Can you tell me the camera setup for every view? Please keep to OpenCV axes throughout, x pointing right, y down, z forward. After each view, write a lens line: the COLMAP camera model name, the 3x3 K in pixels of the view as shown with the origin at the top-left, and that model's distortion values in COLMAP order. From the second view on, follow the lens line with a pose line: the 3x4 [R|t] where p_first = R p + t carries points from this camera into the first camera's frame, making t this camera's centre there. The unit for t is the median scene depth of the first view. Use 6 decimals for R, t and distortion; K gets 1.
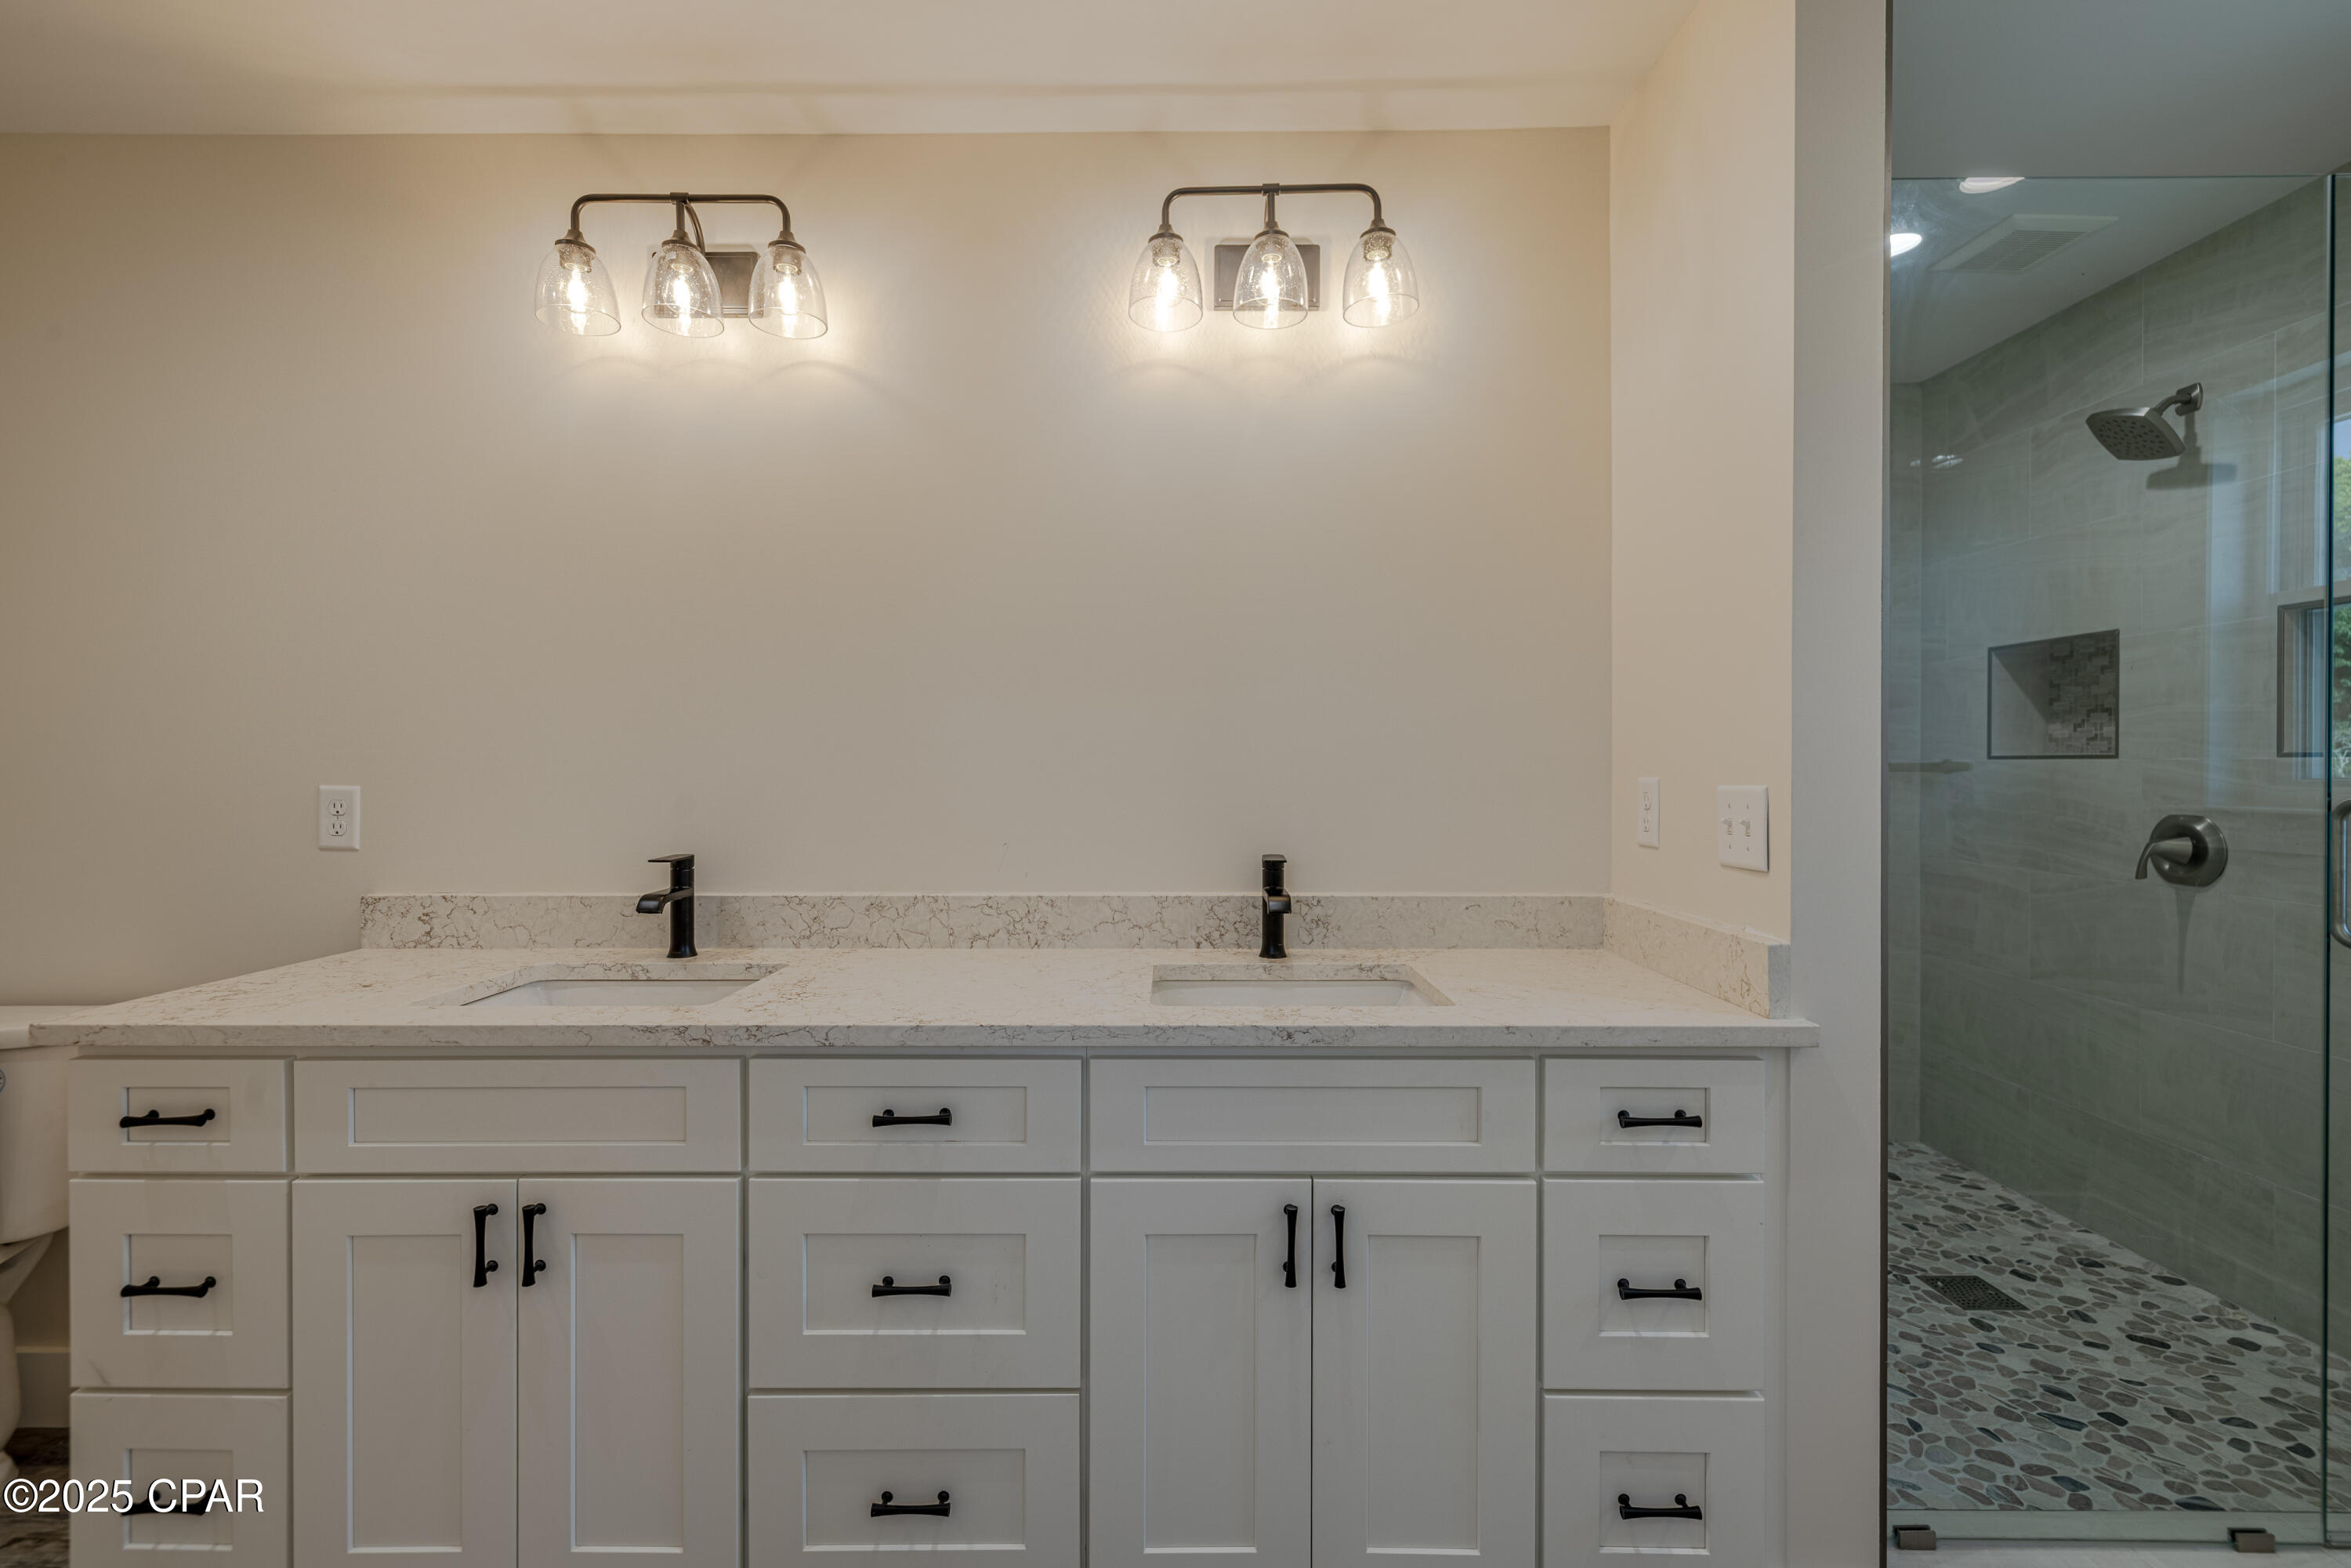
lens RADIAL K [[993.5, 0, 1155.3], [0, 993.5, 764.4], [0, 0, 1]] dist [-0.001154, -0.000389]
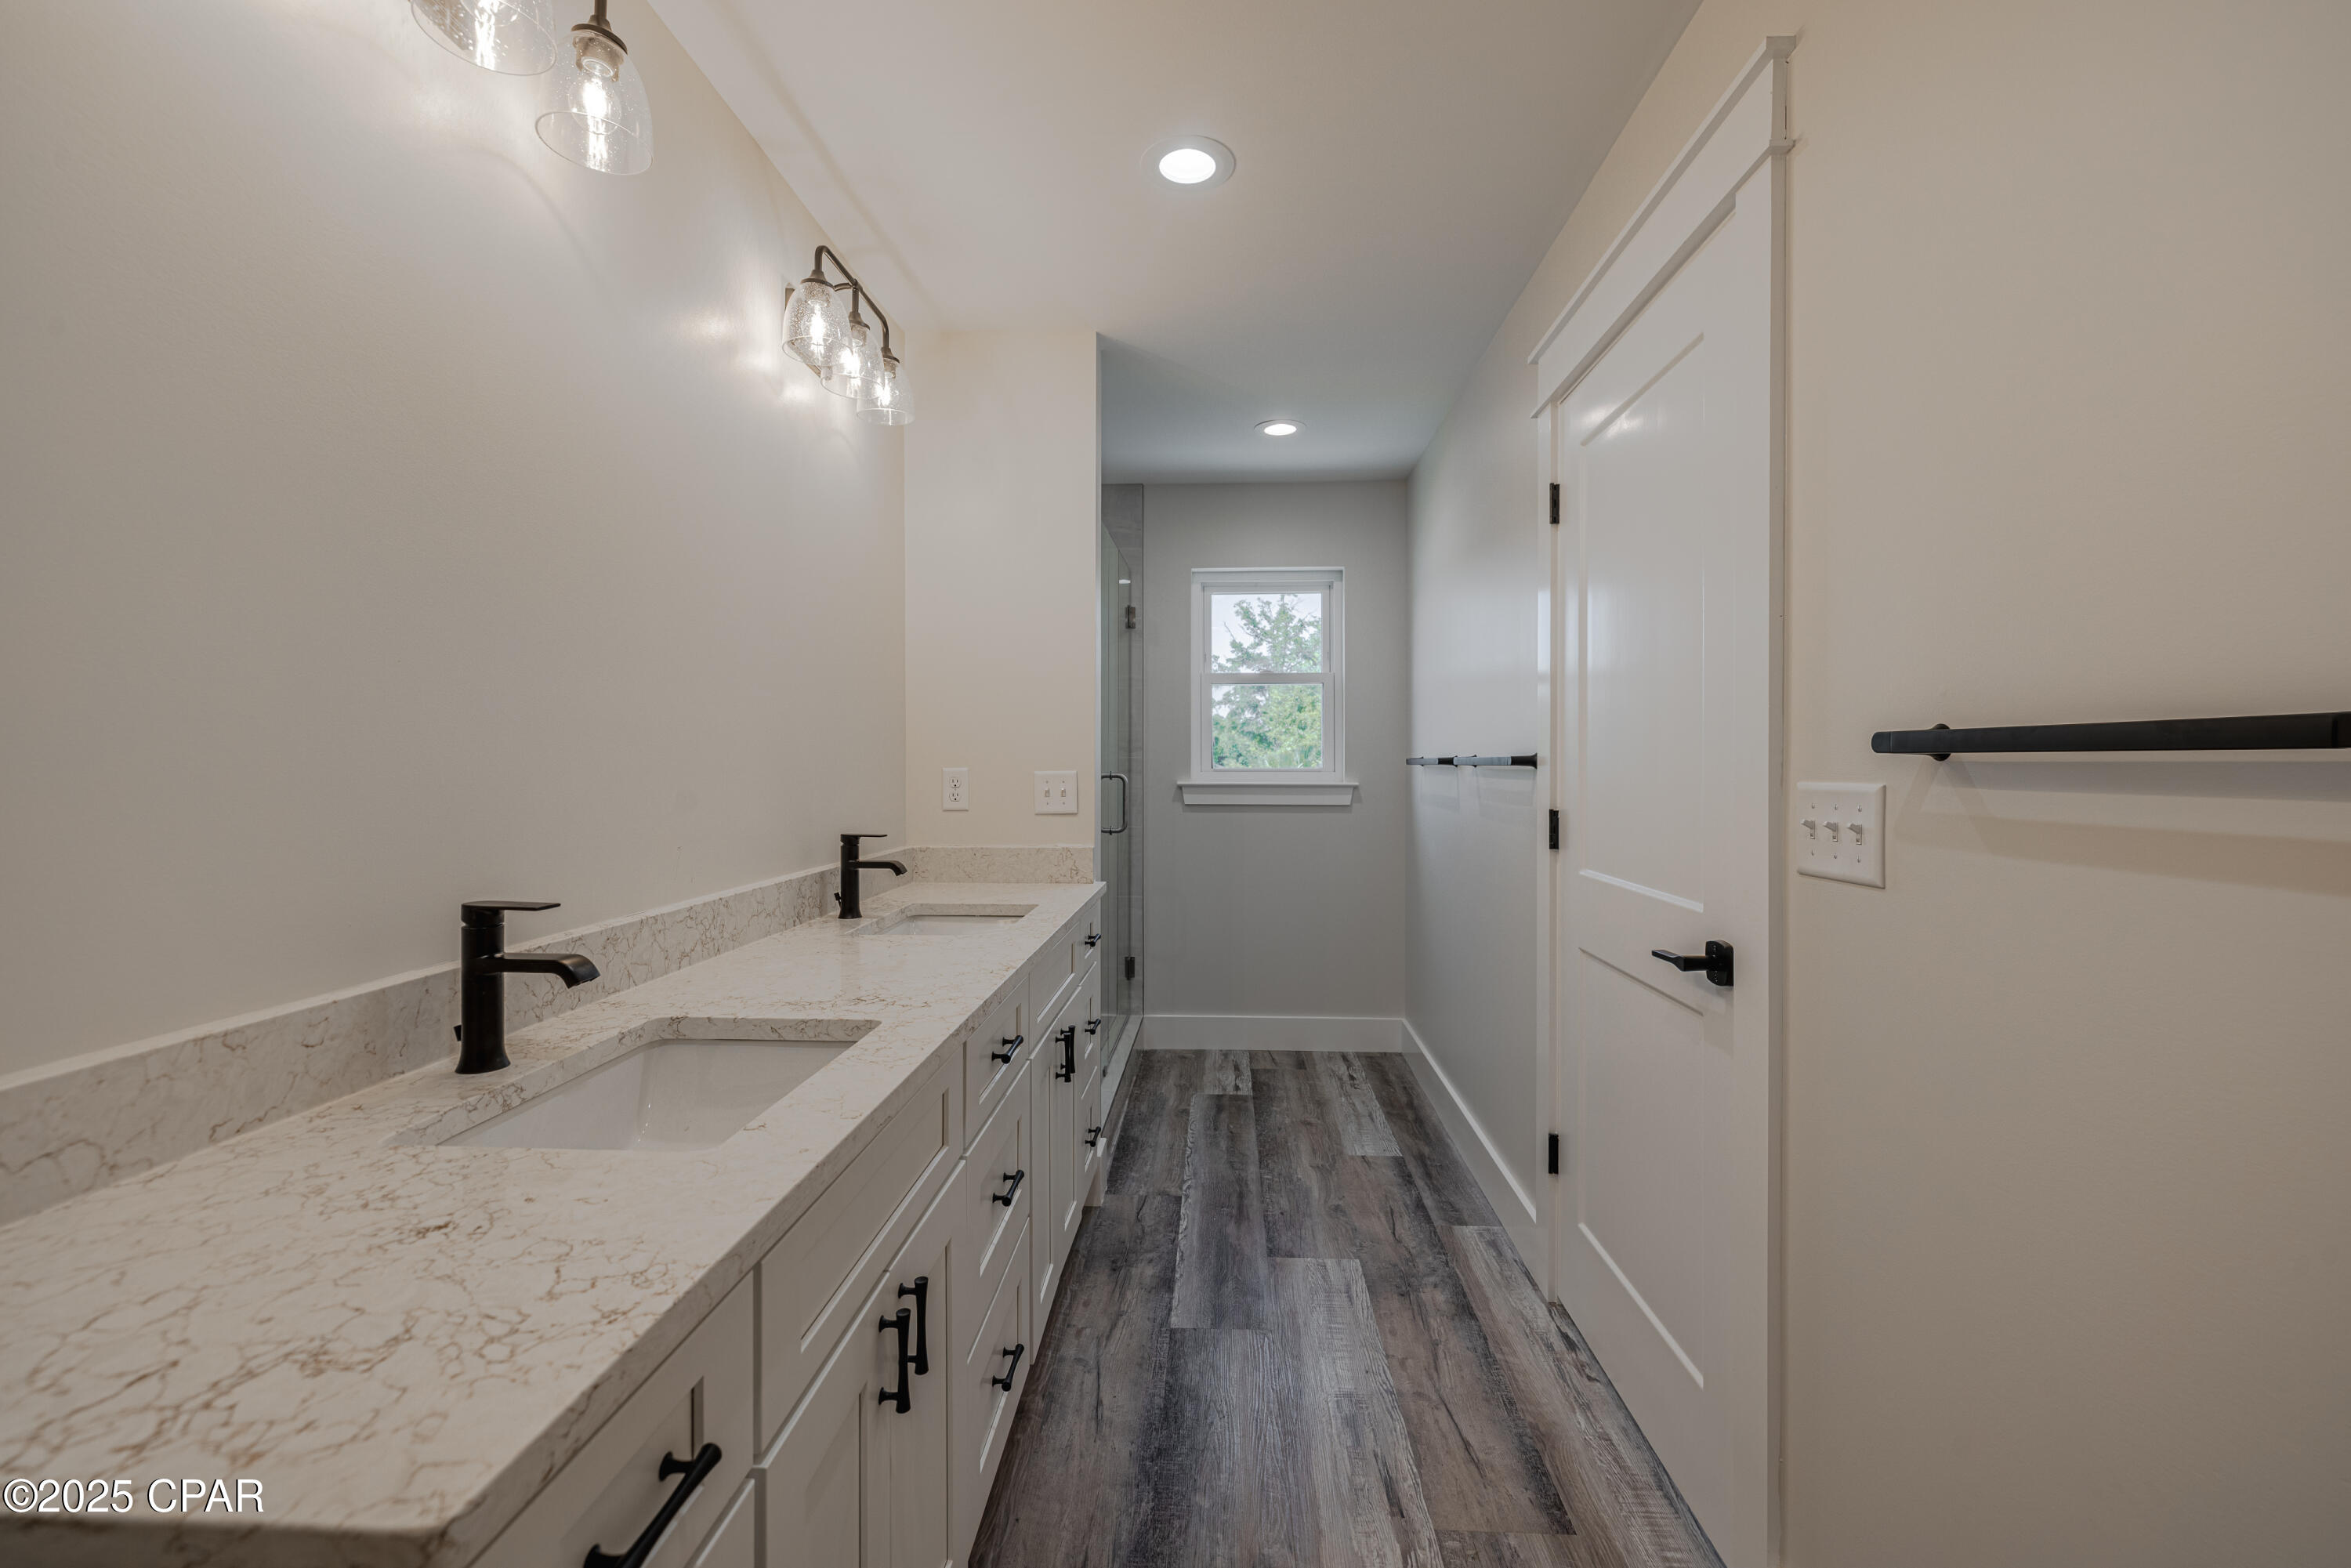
lens RADIAL K [[993.5, 0, 1155.3], [0, 993.5, 764.4], [0, 0, 1]] dist [-0.001154, -0.000389]
pose [[0.064262, -0.000780, 0.997933, -1.516007], [-0.003570, 0.999993, 0.001012, 0.004733], [-0.997927, -0.003628, 0.064259, 0.780385]]
